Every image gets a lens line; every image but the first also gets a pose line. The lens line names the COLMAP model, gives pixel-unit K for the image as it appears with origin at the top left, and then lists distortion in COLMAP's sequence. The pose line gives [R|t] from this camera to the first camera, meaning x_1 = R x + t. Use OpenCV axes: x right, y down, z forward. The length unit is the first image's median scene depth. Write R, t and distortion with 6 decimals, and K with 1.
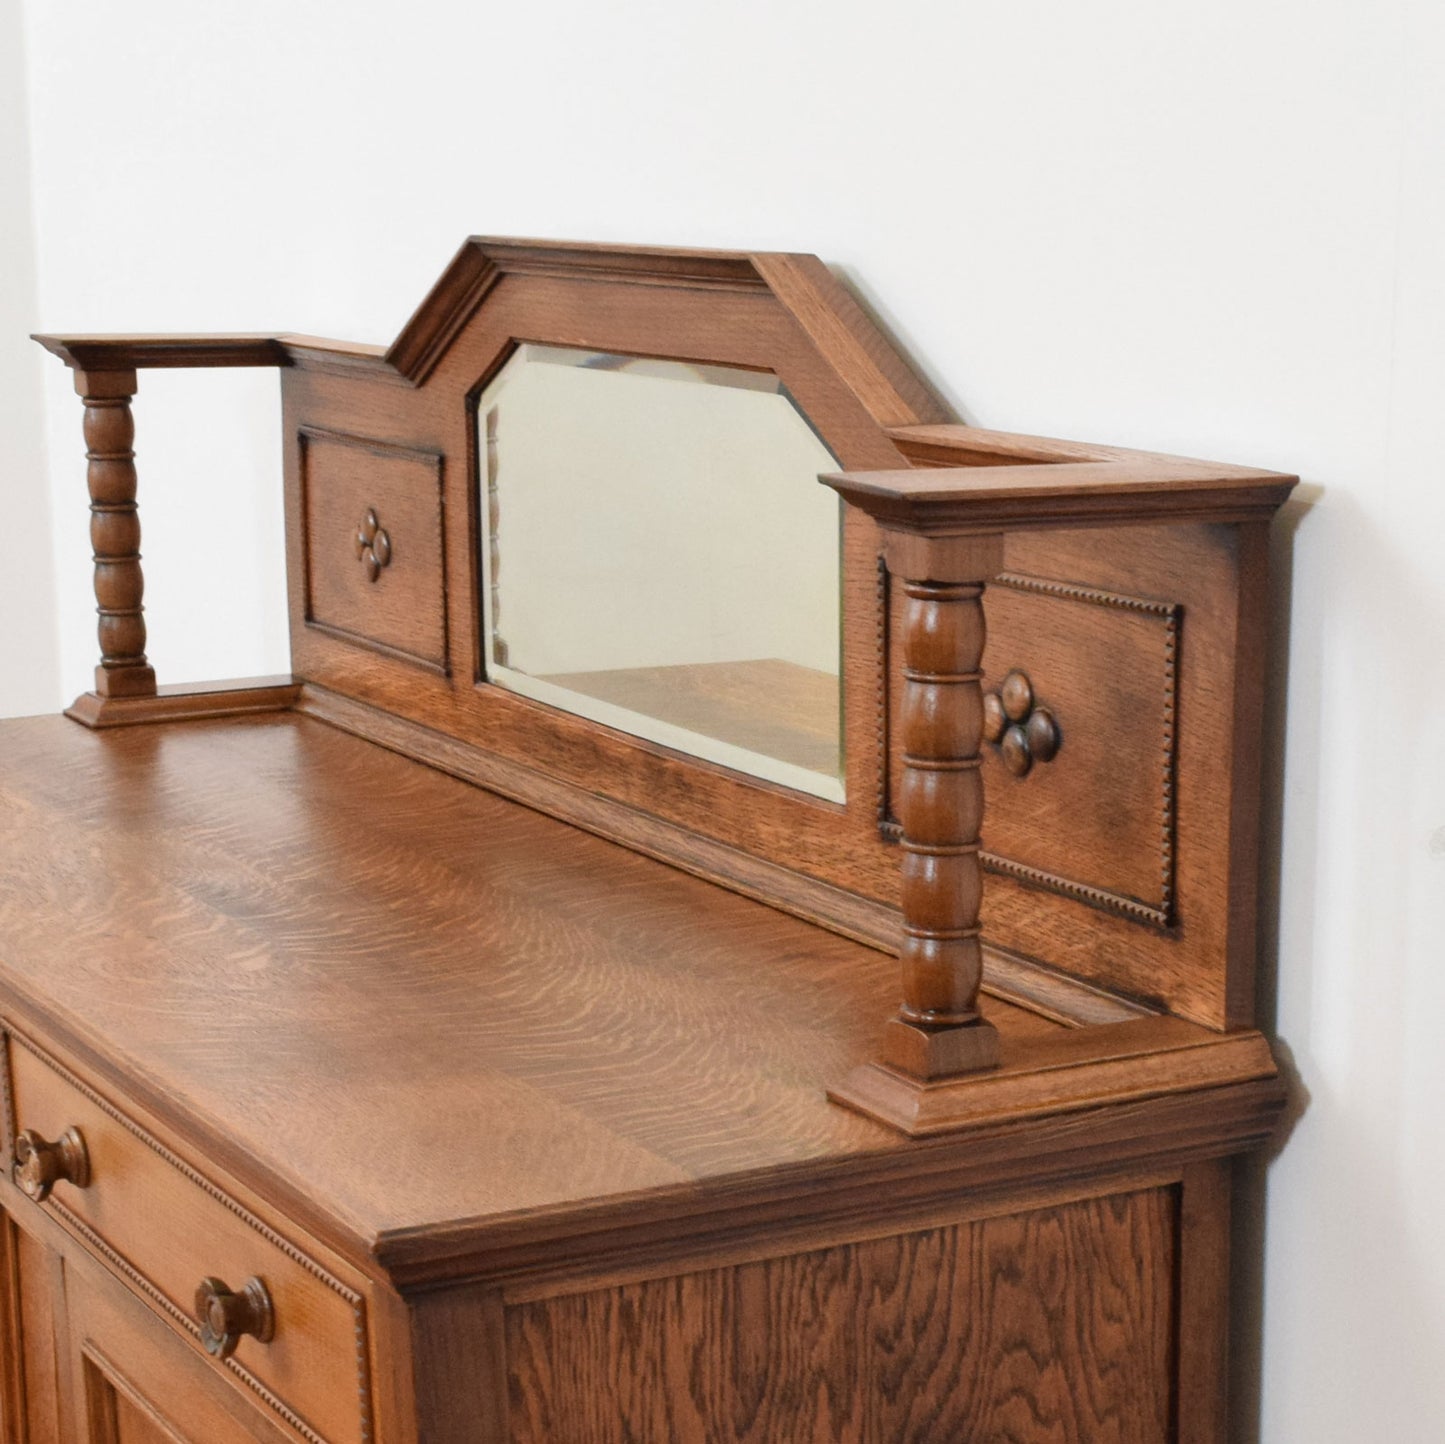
lens RADIAL K [[3432.5, 0, 915.7], [0, 3432.5, 1085.8], [0, 0, 1]] dist [-0.013273, -0.219073]
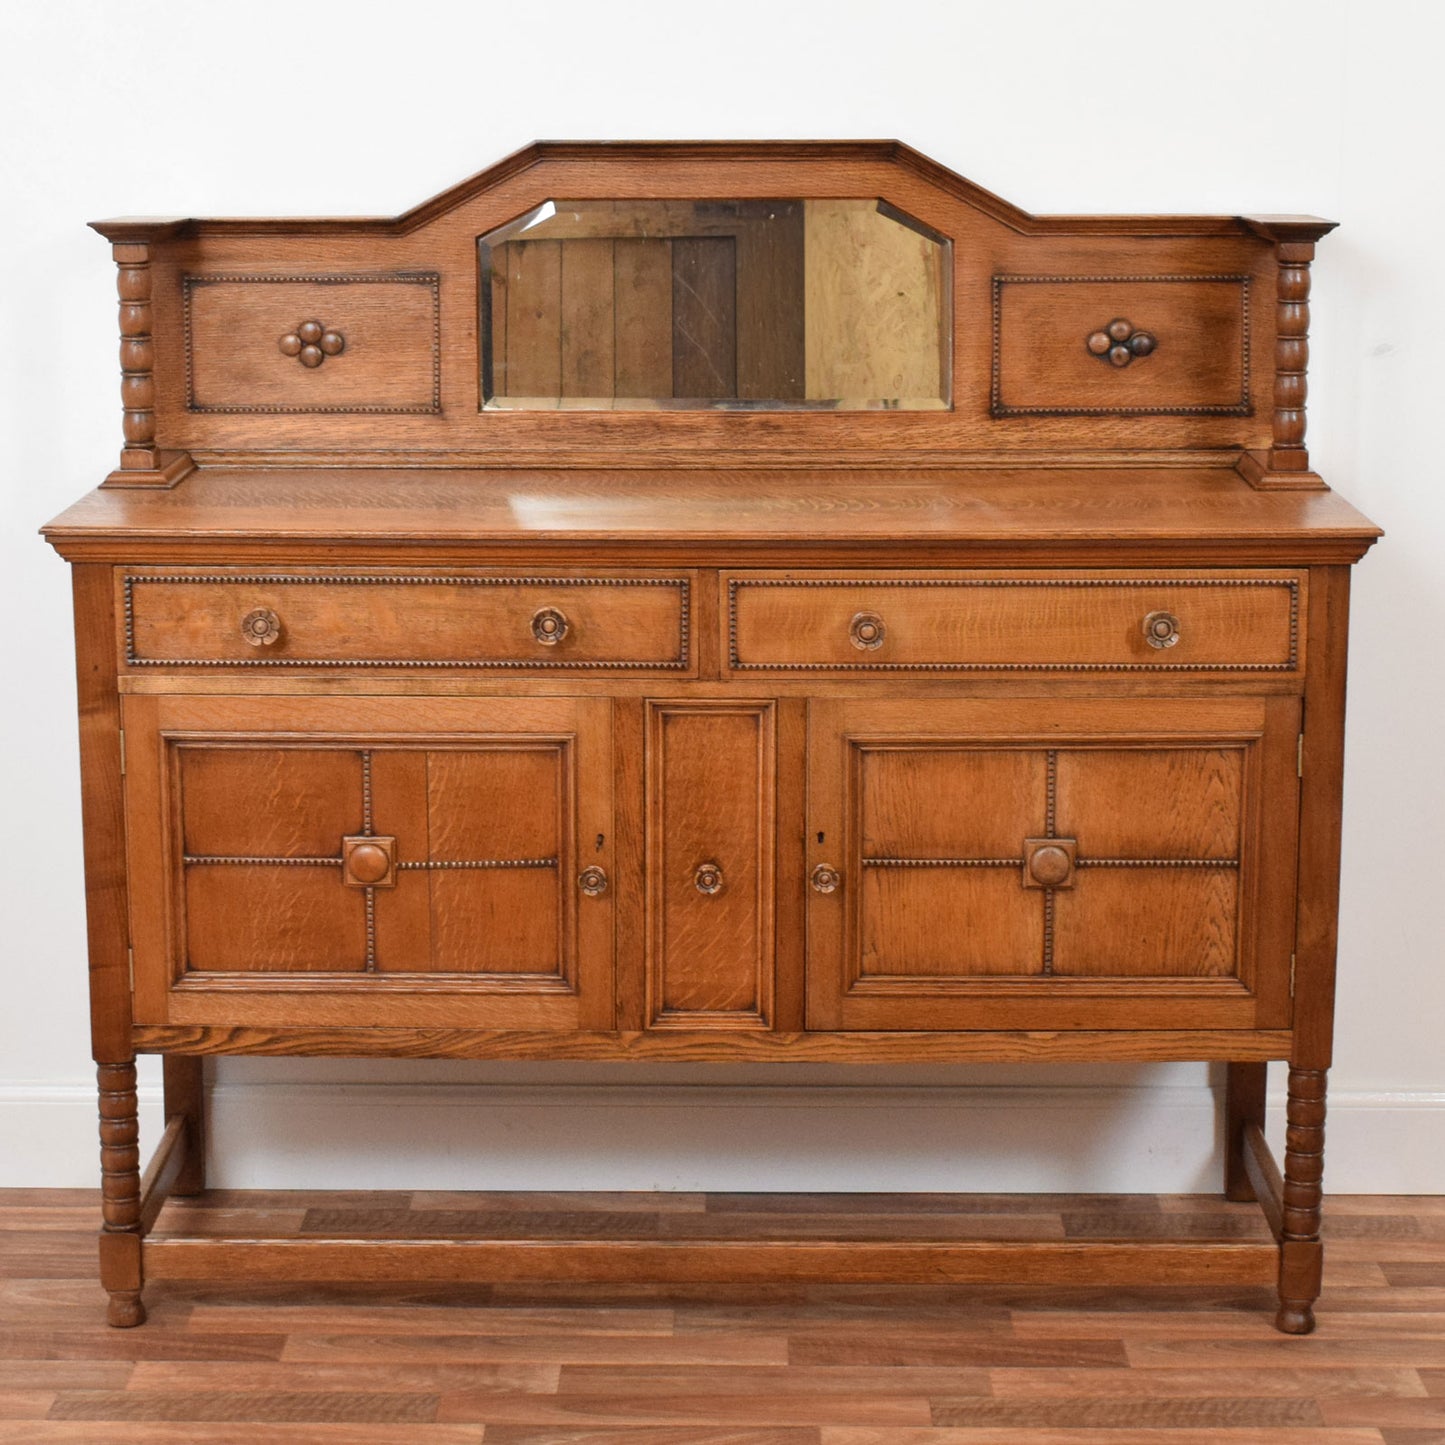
lens RADIAL K [[3207.1, 0, 691.2], [0, 3207.1, 646.4], [0, 0, 1]] dist [-0.022127, -0.177100]
pose [[0.513380, -0.163860, 0.842372, -1.934756], [0.232208, 0.971508, 0.047462, -0.080591], [-0.826148, 0.171240, 0.536802, 0.163487]]
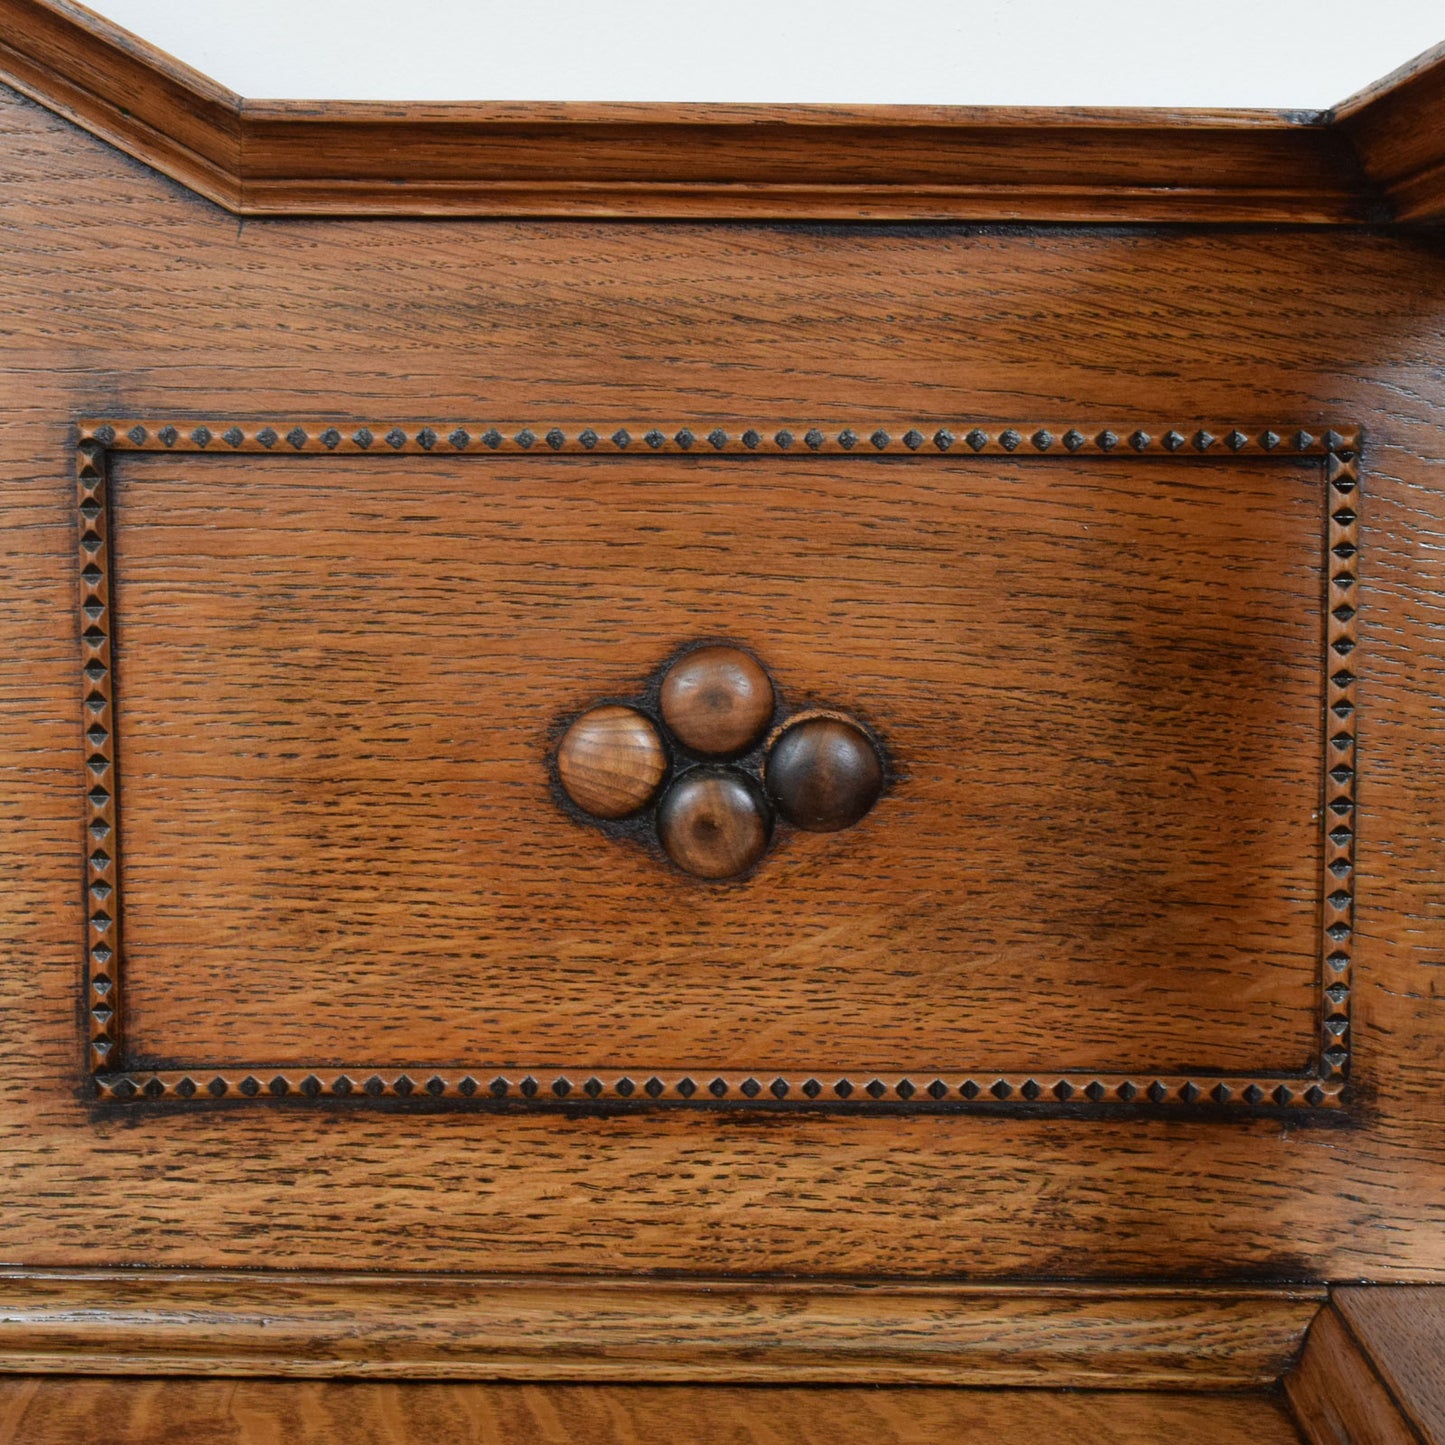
lens RADIAL K [[2719.2, 0, 722.5], [0, 2719.2, 722.5], [0, 0, 1]] dist [-0.042740, -0.009096]
pose [[0.505807, -0.112362, 0.855298, -0.277218], [0.219875, 0.975526, -0.001873, -0.113174], [-0.834155, 0.189006, 0.518134, 0.844024]]
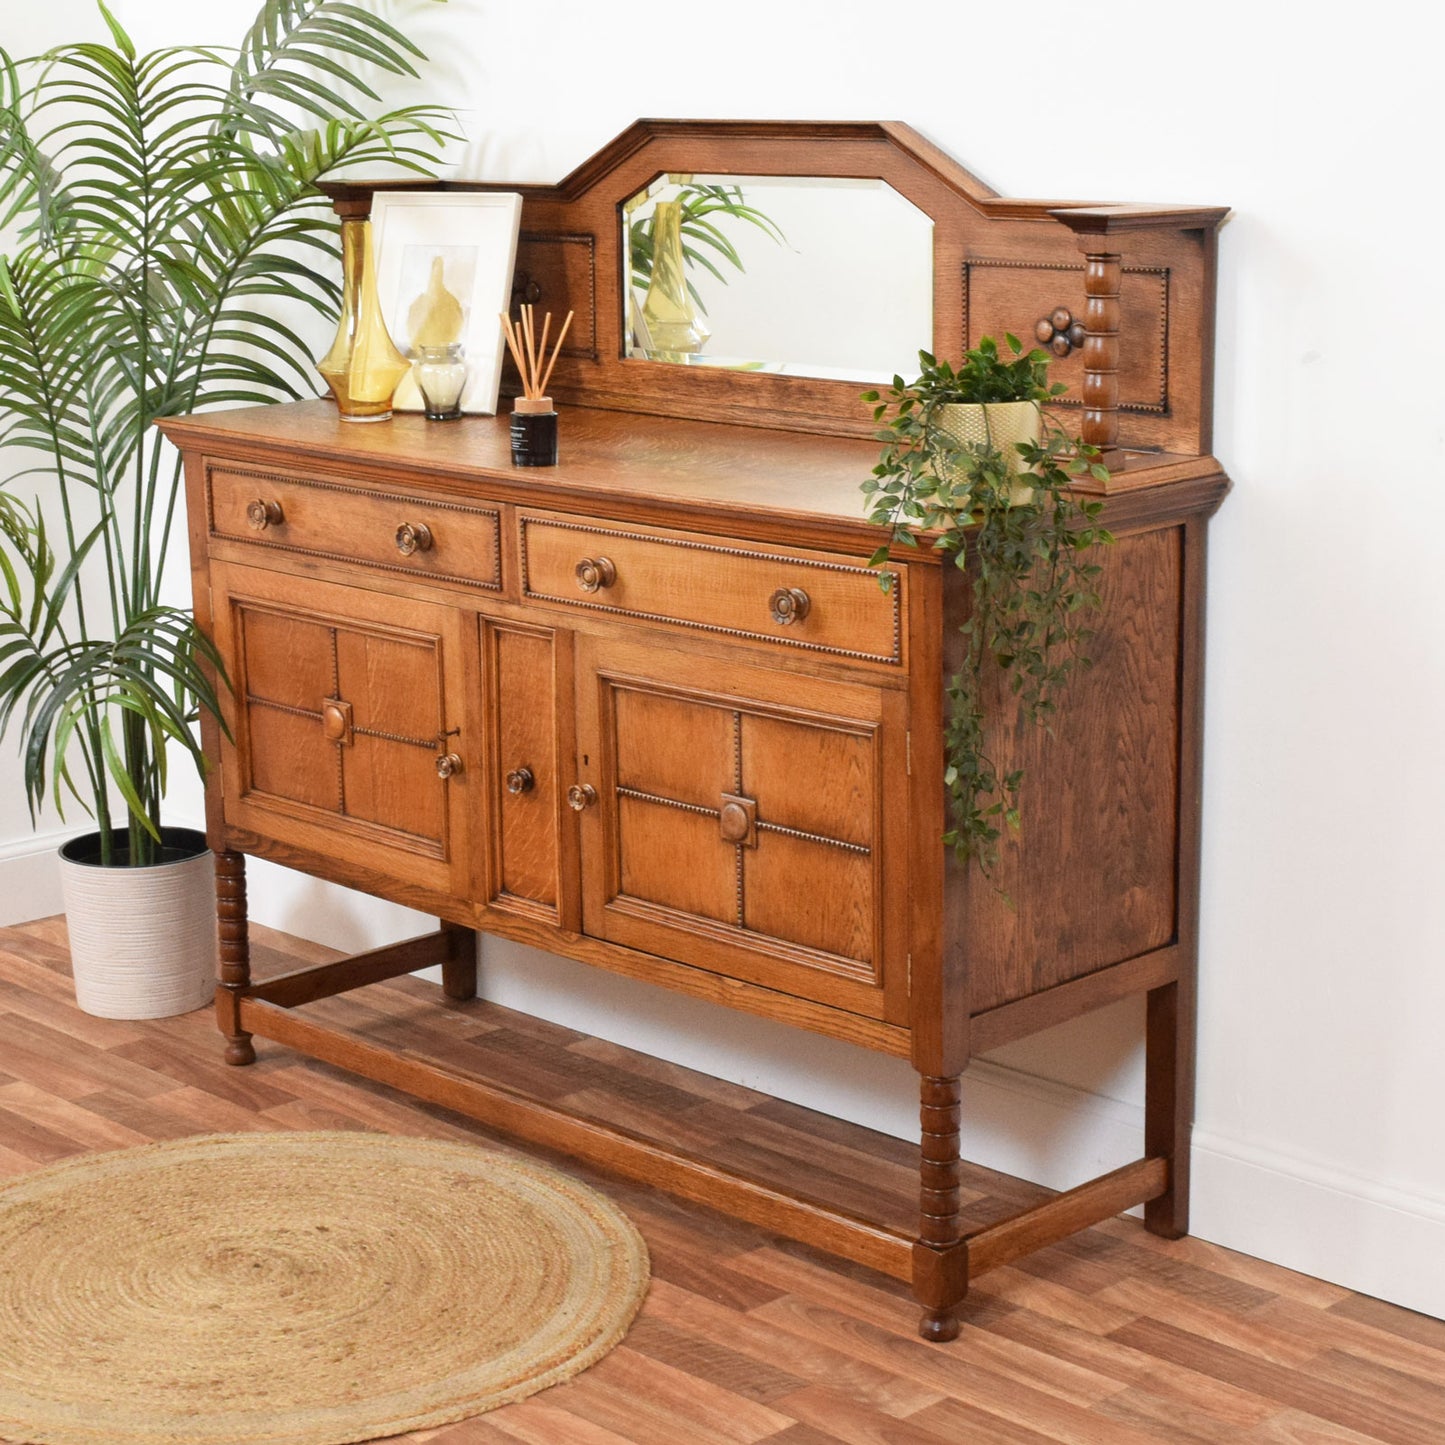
lens RADIAL K [[3018.3, 0, 664.0], [0, 3018.3, 723.6], [0, 0, 1]] dist [-0.028597, -0.222766]
pose [[0.971123, -0.069679, 0.228179, -0.684705], [0.080390, 0.996040, -0.037980, 0.197908], [-0.224629, 0.055226, 0.972878, -0.800346]]
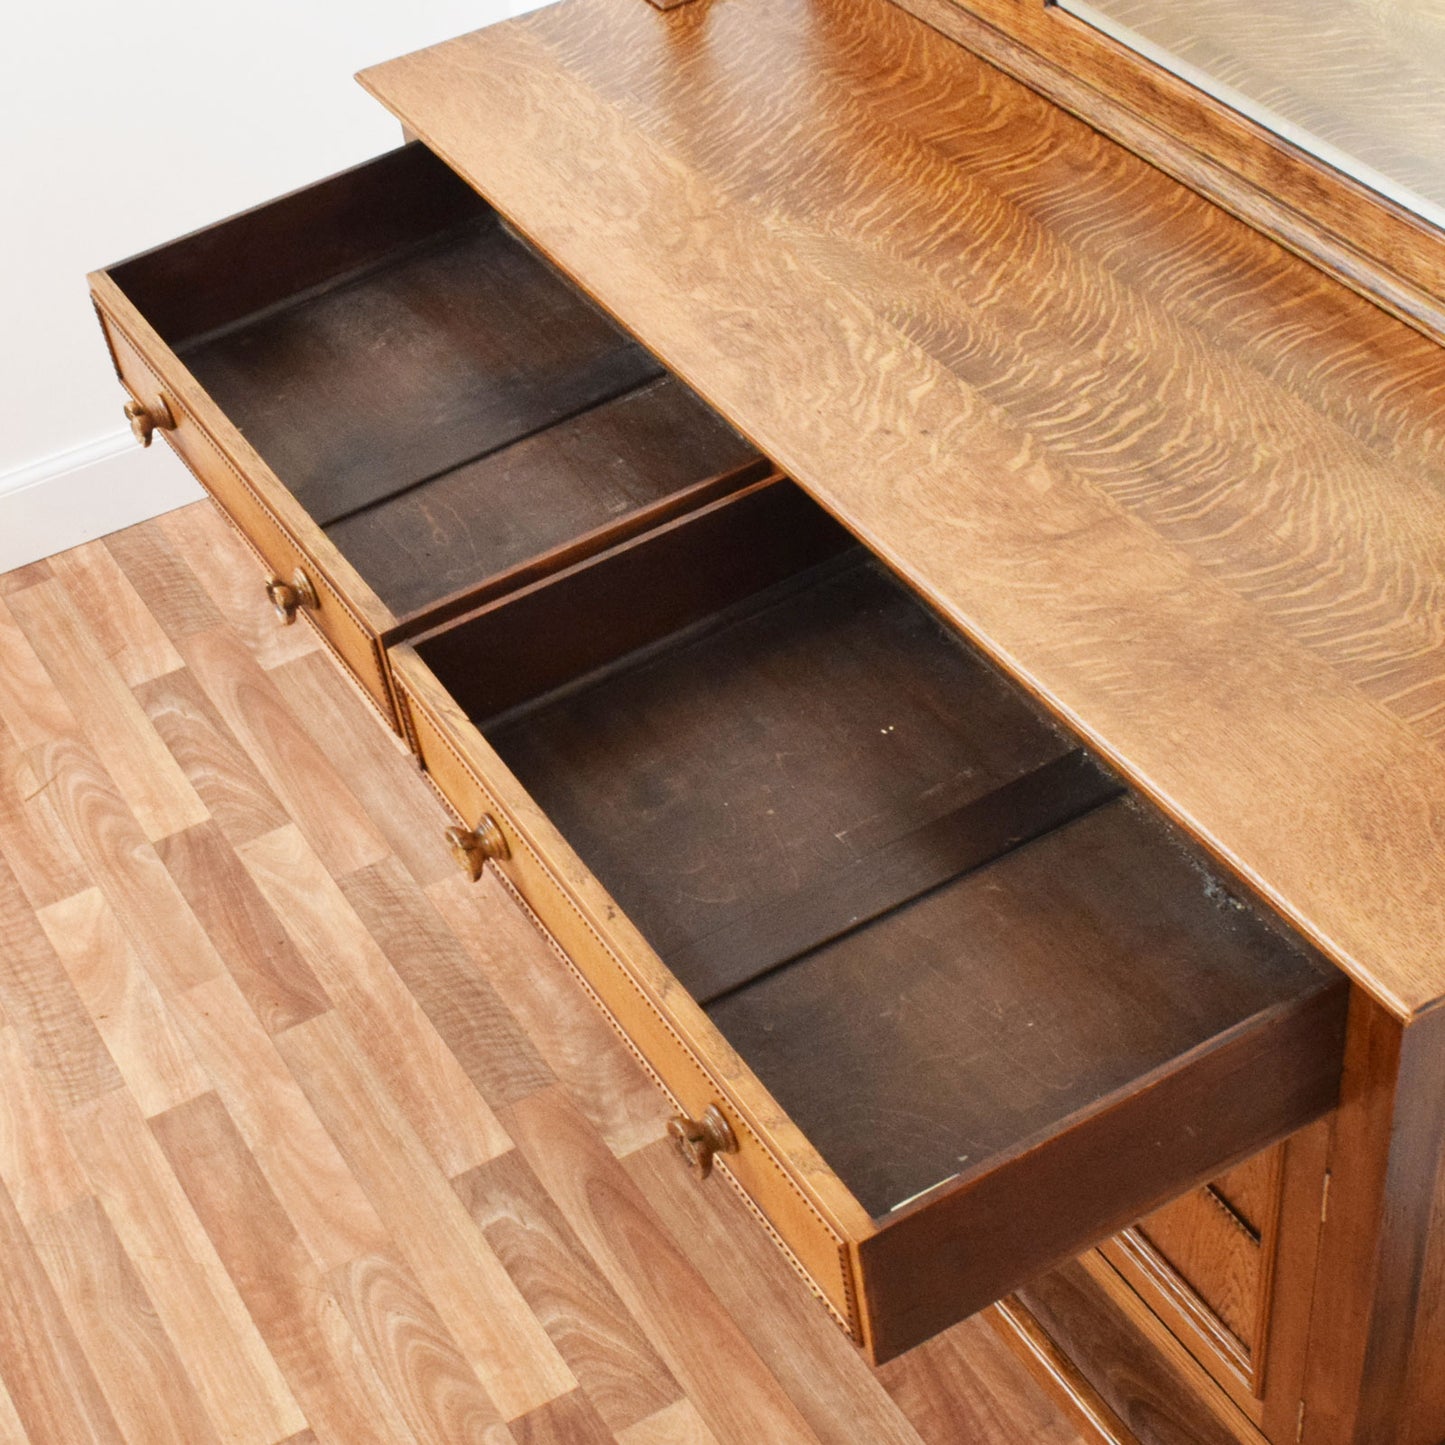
lens RADIAL K [[2577.0, 0, 582.4], [0, 2577.0, 782.7], [0, 0, 1]] dist [-0.021776, 0.021456]
pose [[0.992337, -0.064251, -0.105538, -0.291529], [0.104616, 0.891396, 0.440987, -0.393744], [0.065742, -0.448649, 0.891287, 0.151905]]
